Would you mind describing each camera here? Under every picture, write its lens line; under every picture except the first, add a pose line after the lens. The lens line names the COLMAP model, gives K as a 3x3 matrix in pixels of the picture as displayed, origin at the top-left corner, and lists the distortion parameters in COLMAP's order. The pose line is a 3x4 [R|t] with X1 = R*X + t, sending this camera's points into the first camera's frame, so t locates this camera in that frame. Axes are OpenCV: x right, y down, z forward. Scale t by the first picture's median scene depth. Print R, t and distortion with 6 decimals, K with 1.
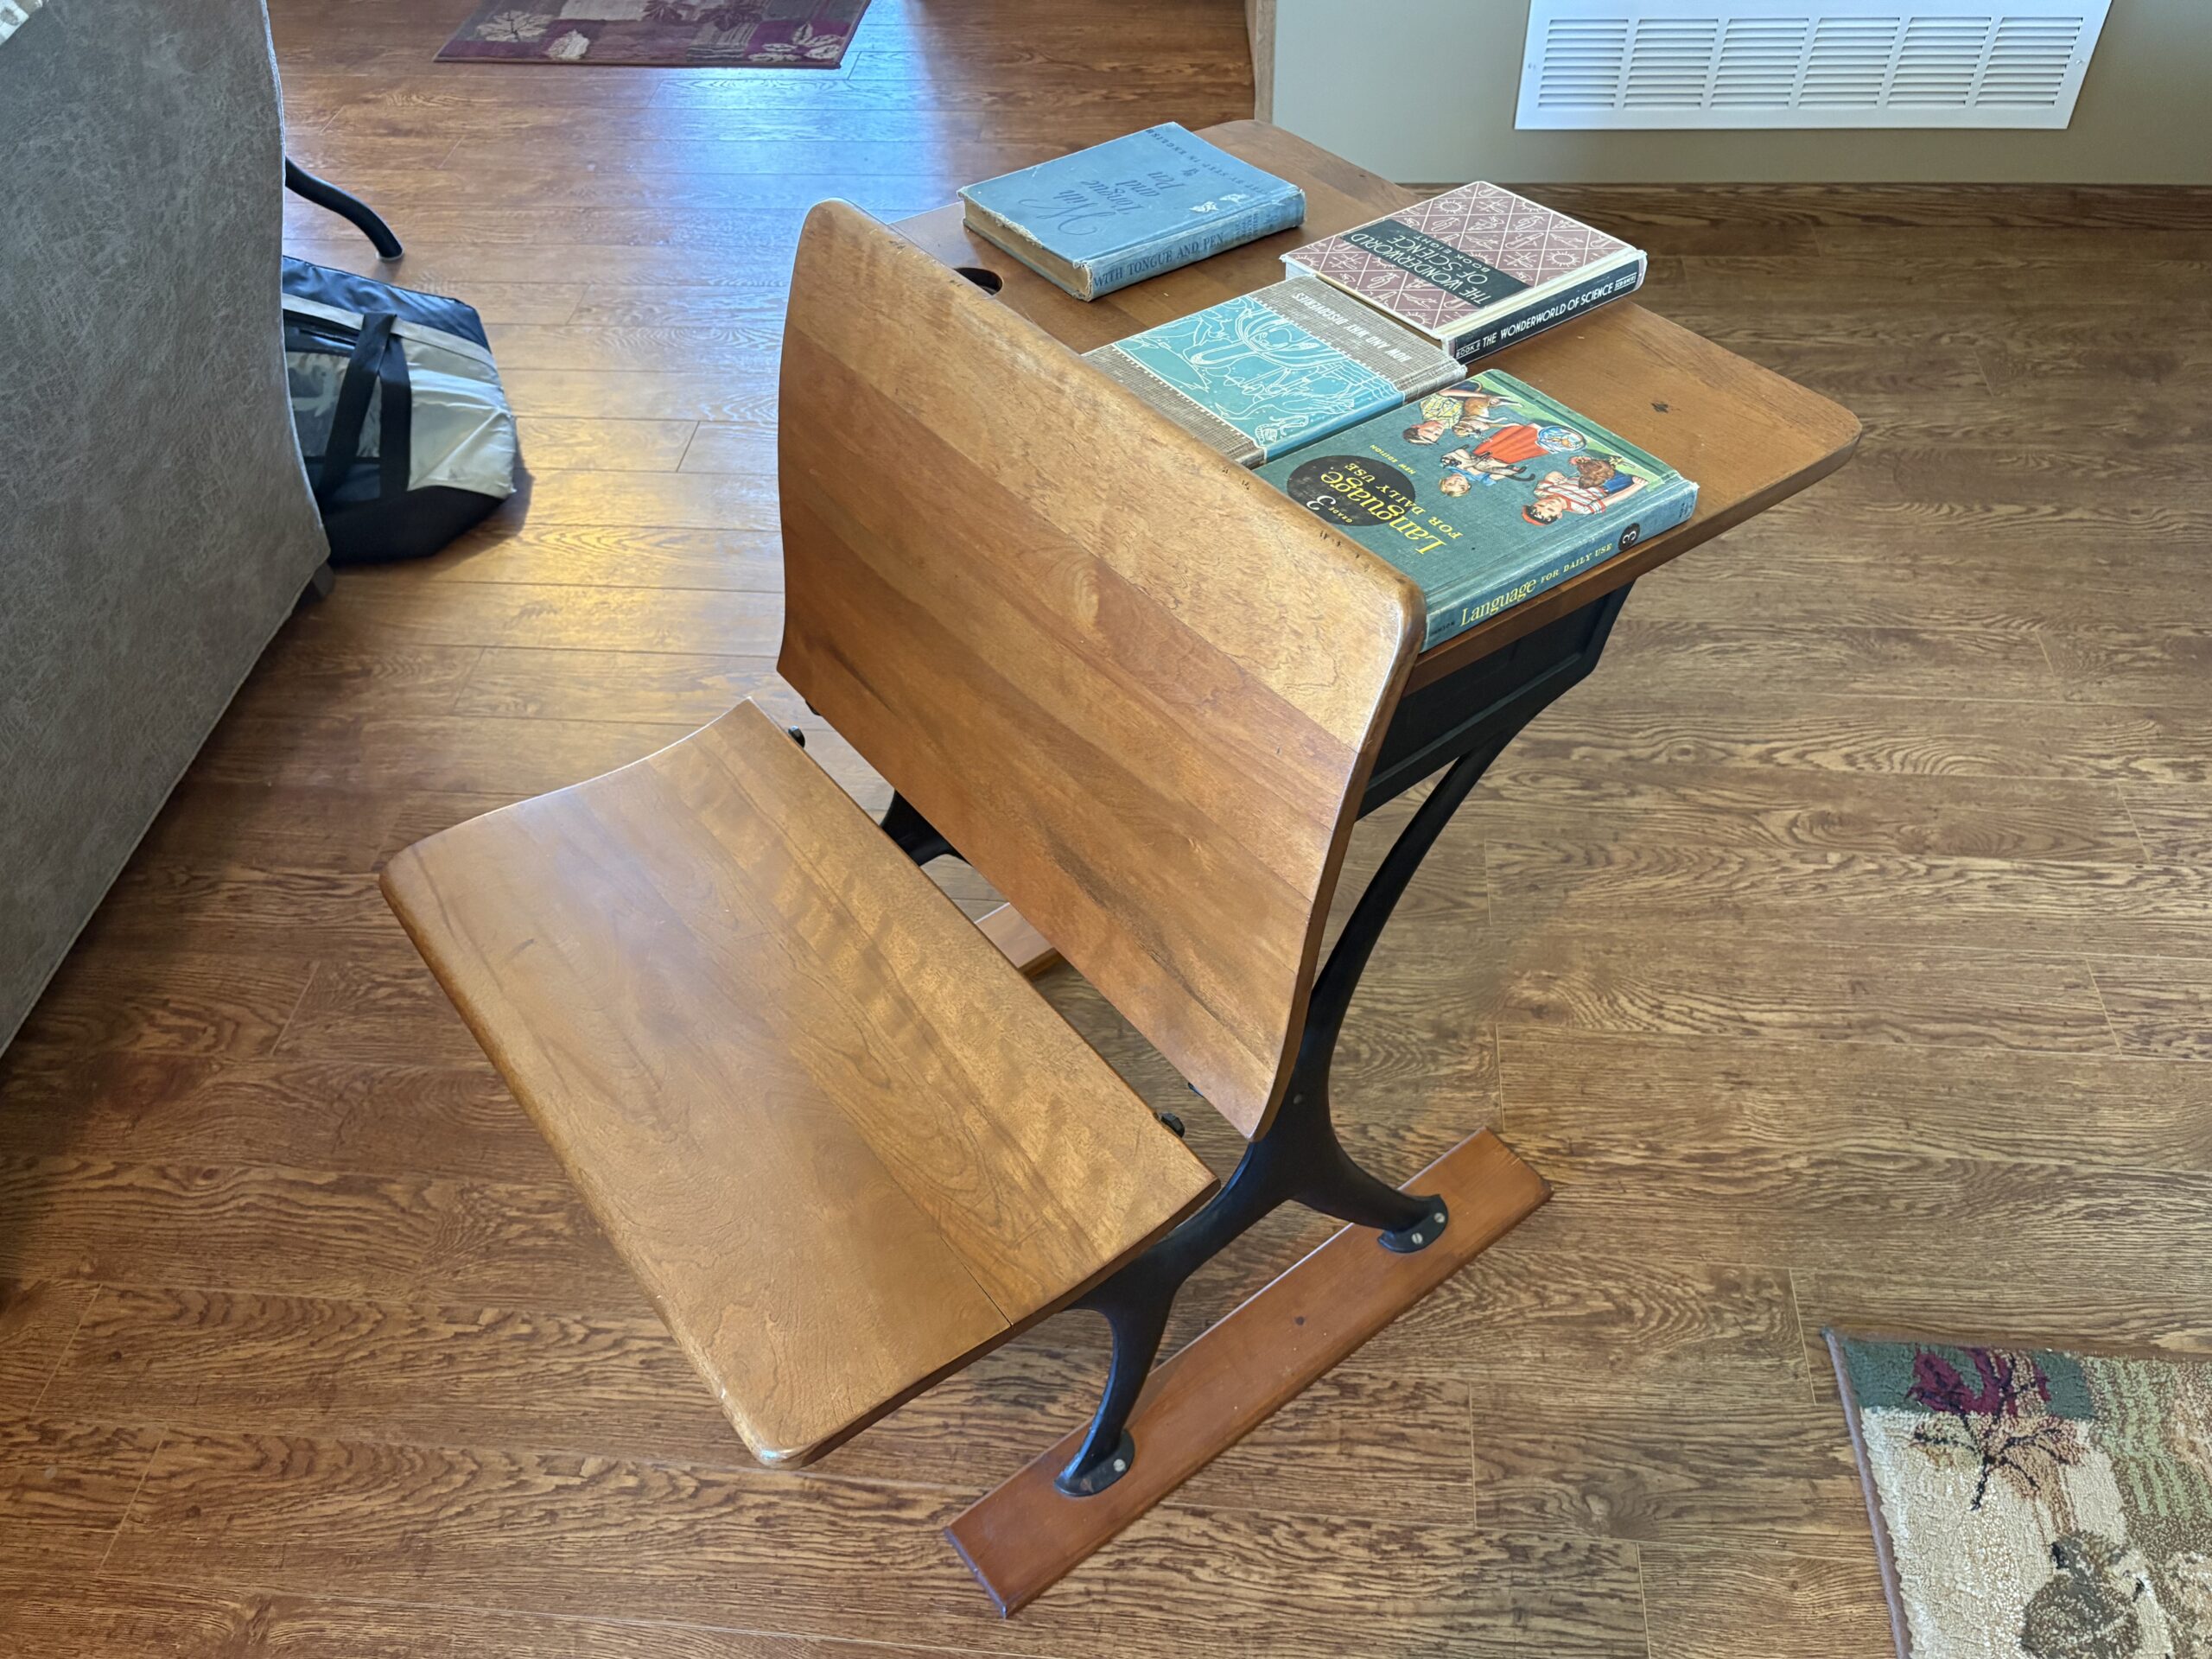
lens RADIAL K [[1783.9, 0, 1106.0], [0, 1783.9, 829.5], [0, 0, 1]] dist [0.005788, -0.024609]
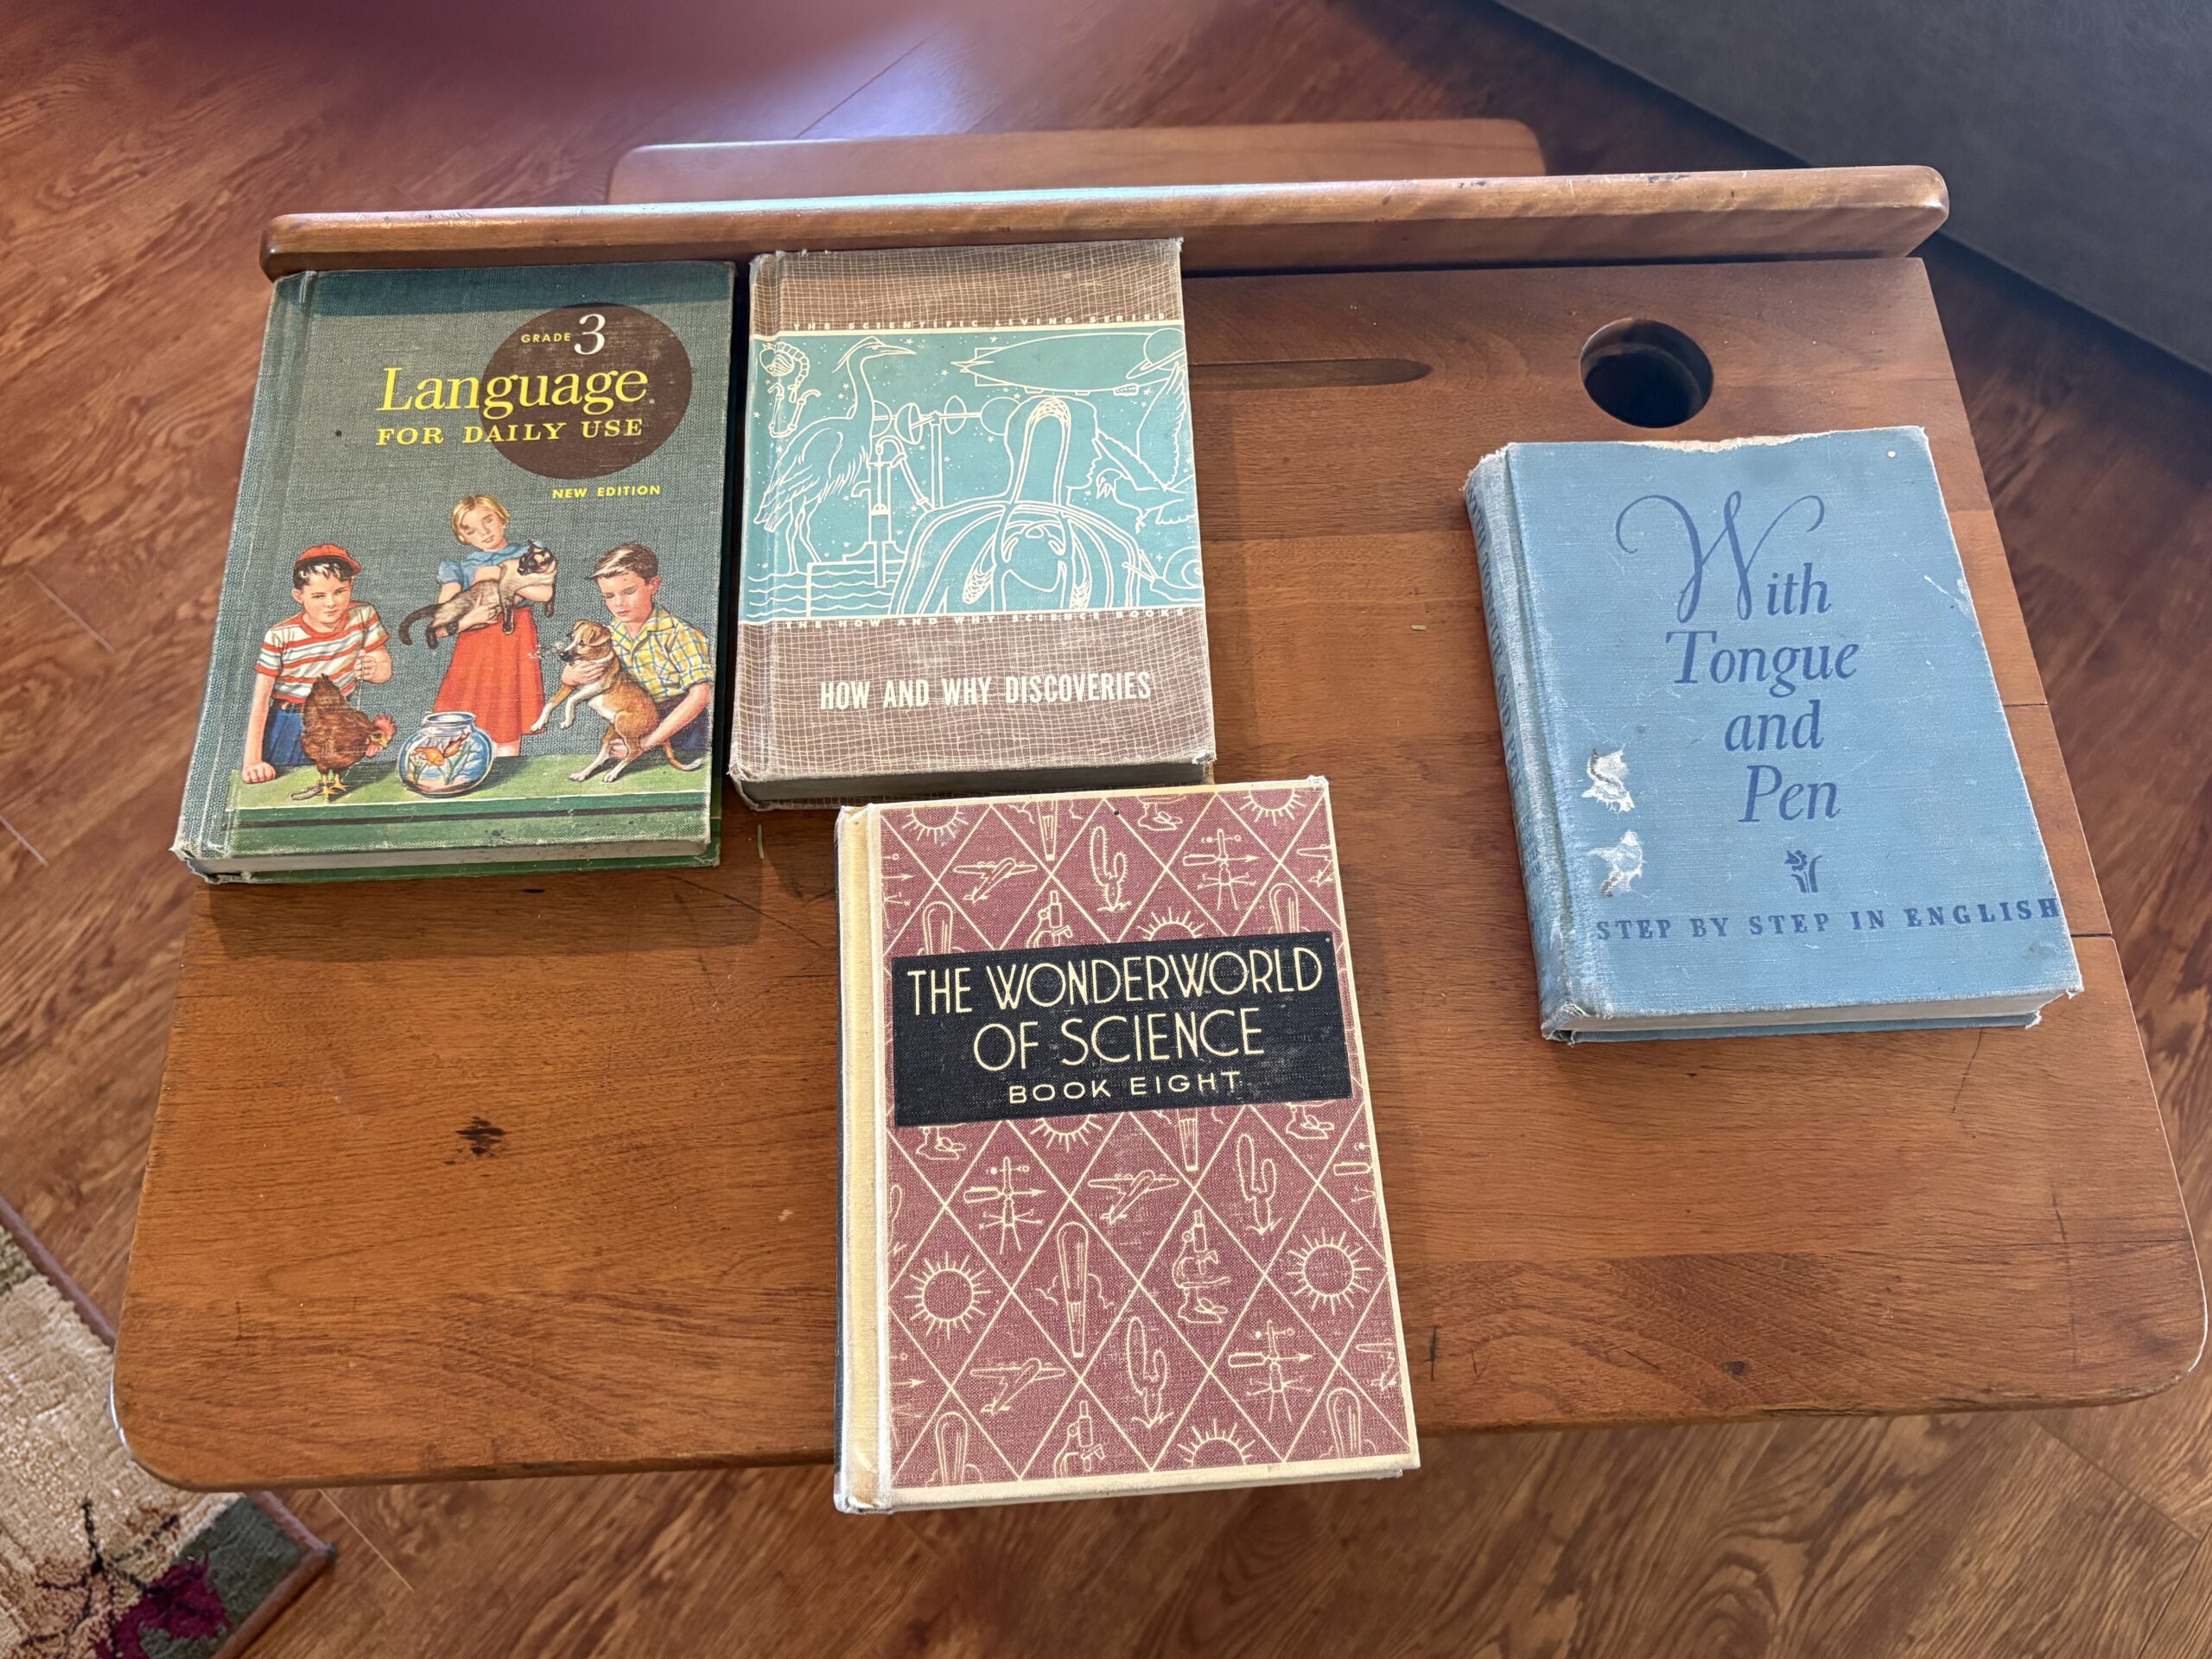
lens RADIAL K [[1783.9, 0, 1106.0], [0, 1783.9, 829.5], [0, 0, 1]] dist [0.005788, -0.024609]
pose [[-0.568579, 0.748453, -0.341374, 0.336731], [-0.578262, -0.068488, 0.812971, -0.752690], [0.585091, 0.659642, 0.471743, 0.870952]]
